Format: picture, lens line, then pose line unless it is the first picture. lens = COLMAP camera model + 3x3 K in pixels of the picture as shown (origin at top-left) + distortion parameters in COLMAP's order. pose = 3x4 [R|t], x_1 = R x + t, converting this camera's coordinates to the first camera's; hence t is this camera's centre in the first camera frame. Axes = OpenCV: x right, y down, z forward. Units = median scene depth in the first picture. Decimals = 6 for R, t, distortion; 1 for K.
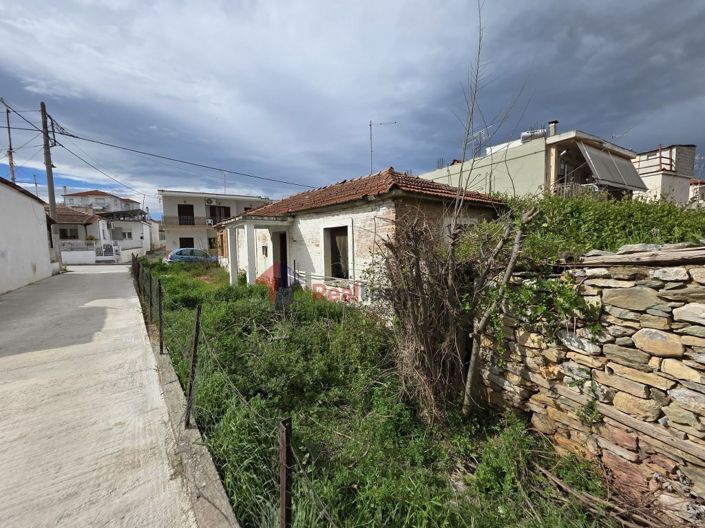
lens RADIAL K [[280.8, 0, 355.9], [0, 280.8, 275.7], [0, 0, 1]] dist [0.004267, 0.000309]
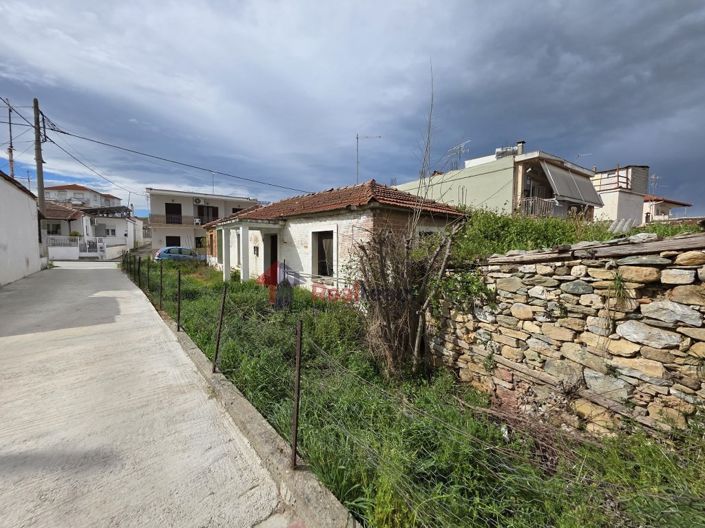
lens RADIAL K [[274.7, 0, 356.8], [0, 274.7, 287.5], [0, 0, 1]] dist [0.007075, 0.000275]
pose [[0.998102, 0.018829, 0.058629, 0.002484], [-0.020641, 0.999323, 0.030444, 0.006039], [-0.058016, -0.031596, 0.997816, -0.043944]]
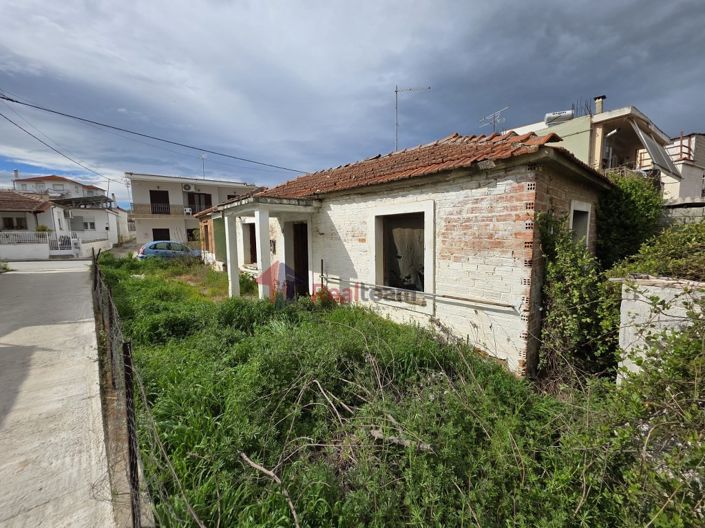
lens RADIAL K [[282.9, 0, 355.0], [0, 282.9, 264.9], [0, 0, 1]] dist [0.001577, -0.000160]
pose [[0.997939, -0.005051, 0.063973, -0.065775], [0.005578, 0.999952, -0.008066, -0.014213], [-0.063929, 0.008406, 0.997919, 0.100013]]
